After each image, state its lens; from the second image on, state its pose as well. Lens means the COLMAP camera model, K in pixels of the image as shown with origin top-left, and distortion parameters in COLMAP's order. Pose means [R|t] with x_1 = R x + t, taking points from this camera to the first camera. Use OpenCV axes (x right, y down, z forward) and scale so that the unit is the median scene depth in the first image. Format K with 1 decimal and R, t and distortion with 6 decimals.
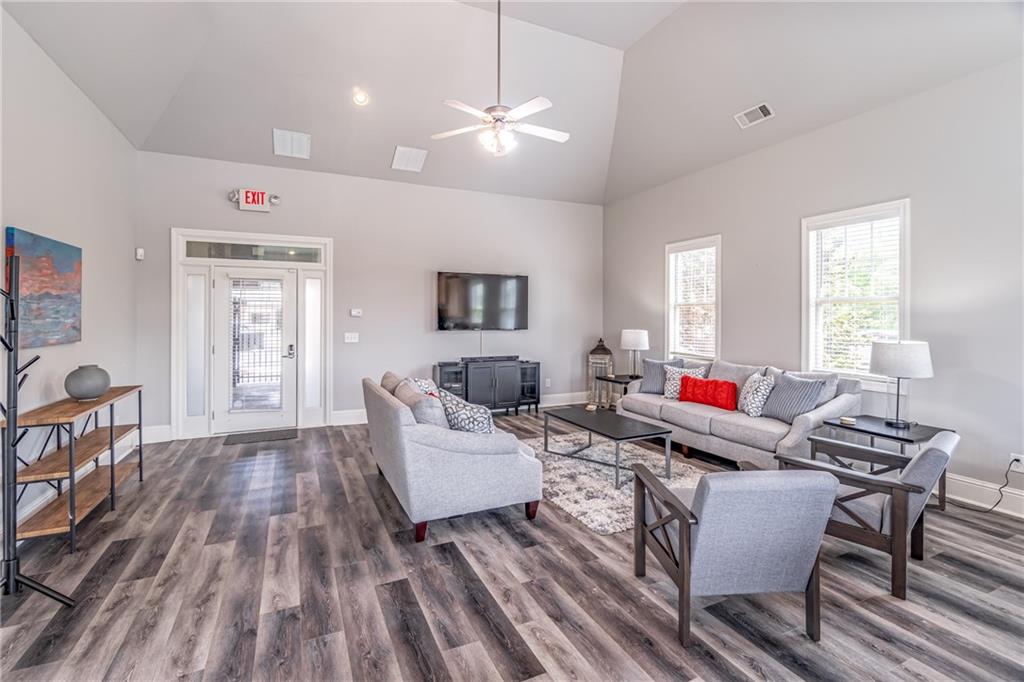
lens RADIAL K [[461.2, 0, 506.3], [0, 461.2, 315.0], [0, 0, 1]] dist [-0.001638, 0.000176]
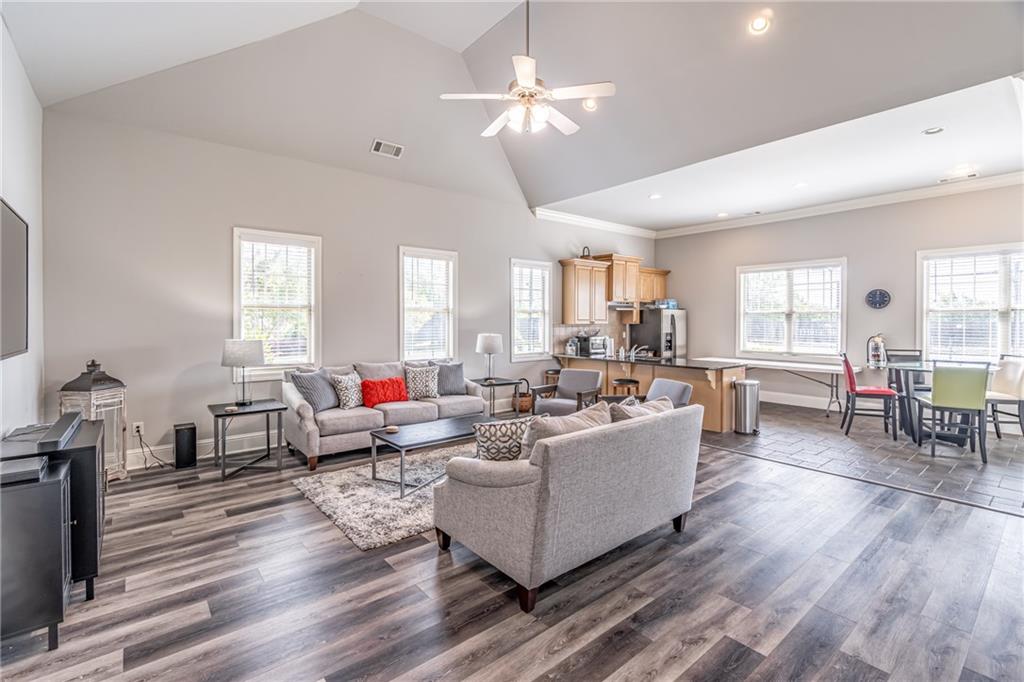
lens RADIAL K [[461.2, 0, 504.6], [0, 461.2, 328.0], [0, 0, 1]] dist [-0.001638, 0.000176]
pose [[-0.245509, -0.017669, 0.969233, -0.899318], [-0.004726, 0.999844, 0.017030, 0.000130], [-0.969383, -0.000400, -0.245554, 1.325658]]
